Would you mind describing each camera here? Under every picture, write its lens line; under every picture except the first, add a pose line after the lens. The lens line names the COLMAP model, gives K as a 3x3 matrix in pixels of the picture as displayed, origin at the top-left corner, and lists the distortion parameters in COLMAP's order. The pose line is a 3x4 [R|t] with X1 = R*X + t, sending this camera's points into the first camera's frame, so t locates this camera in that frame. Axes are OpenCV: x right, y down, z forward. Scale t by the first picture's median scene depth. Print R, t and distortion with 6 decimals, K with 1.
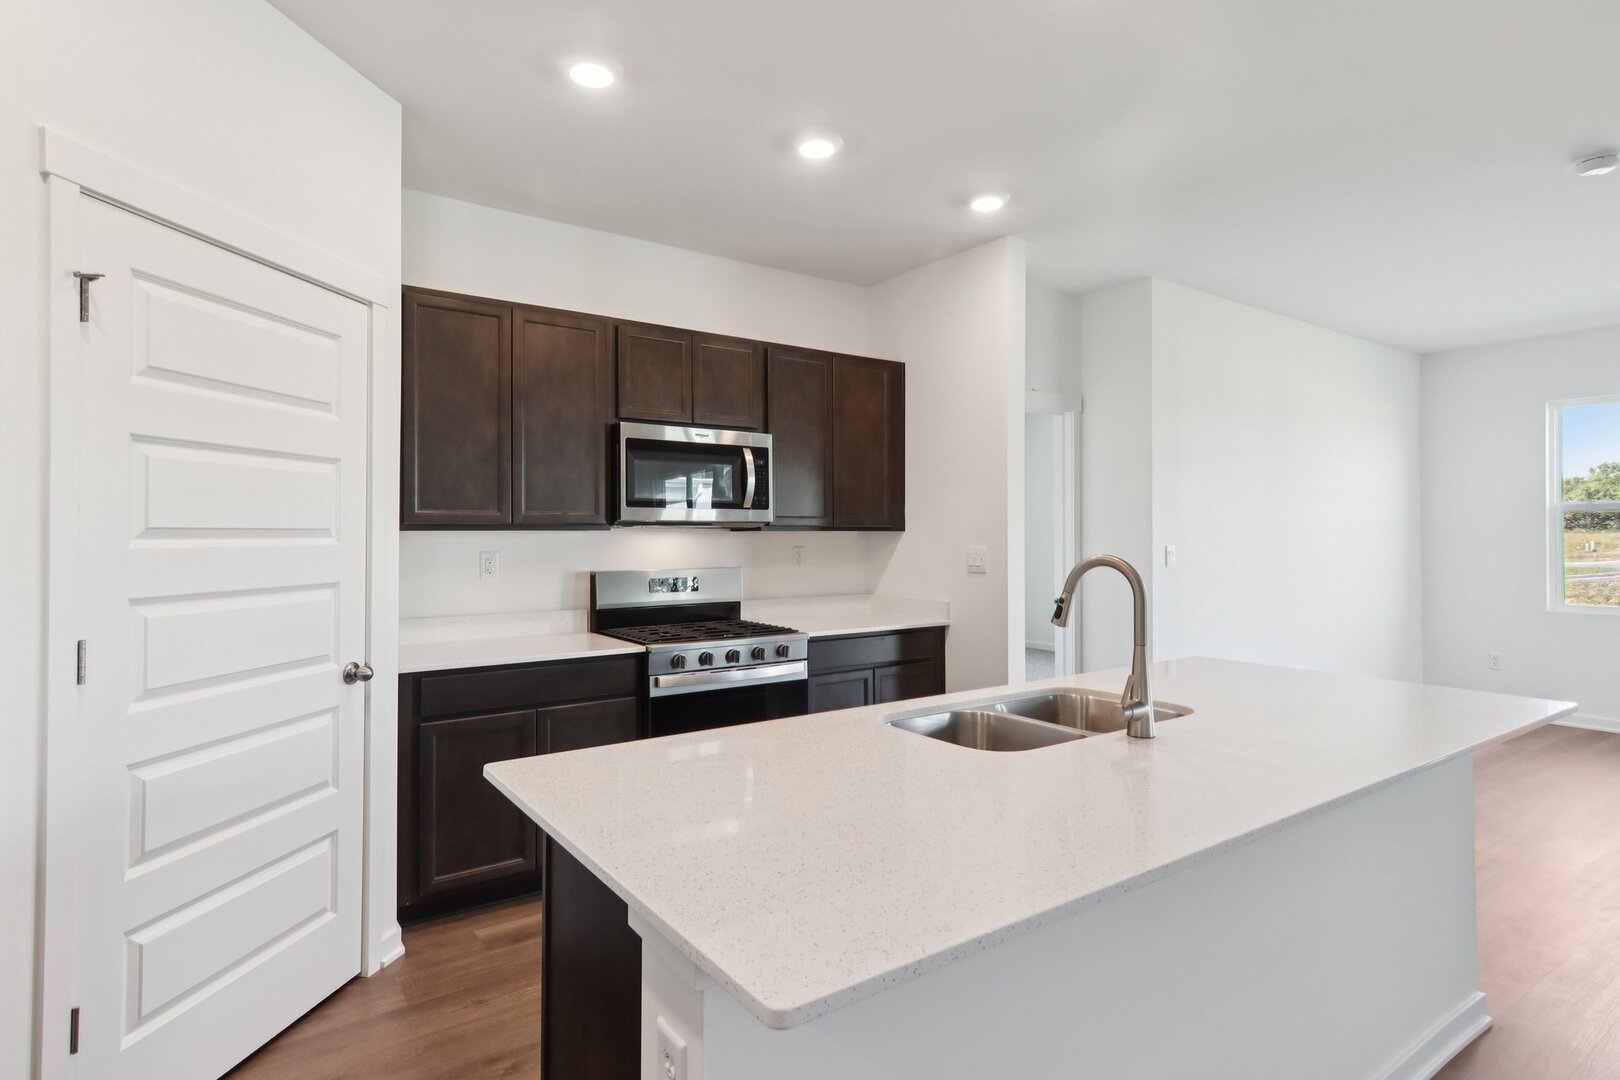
lens RADIAL K [[822.6, 0, 797.3], [0, 822.6, 535.0], [0, 0, 1]] dist [0.013316, 0.005449]
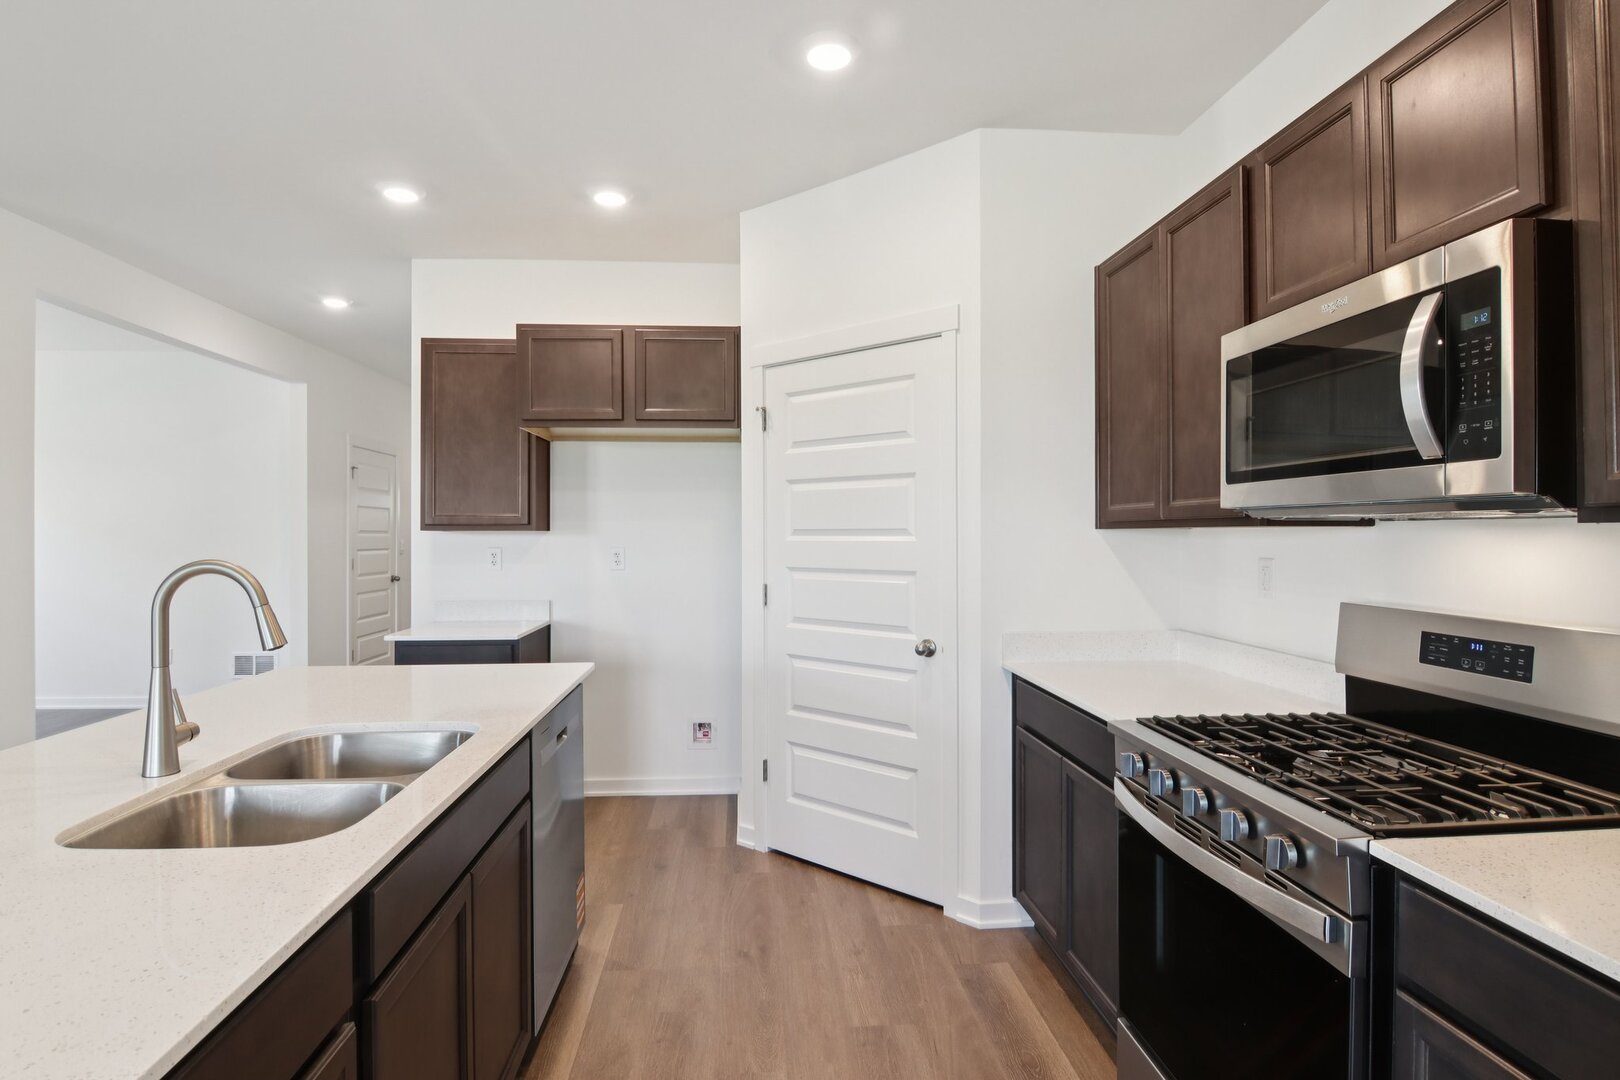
lens RADIAL K [[822.6, 0, 793.6], [0, 822.6, 528.3], [0, 0, 1]] dist [0.013316, 0.005449]
pose [[-0.504359, -0.002239, -0.863491, 0.396218], [0.001659, 0.999992, -0.003562, -0.002361], [0.863492, -0.003229, -0.504352, 0.949187]]
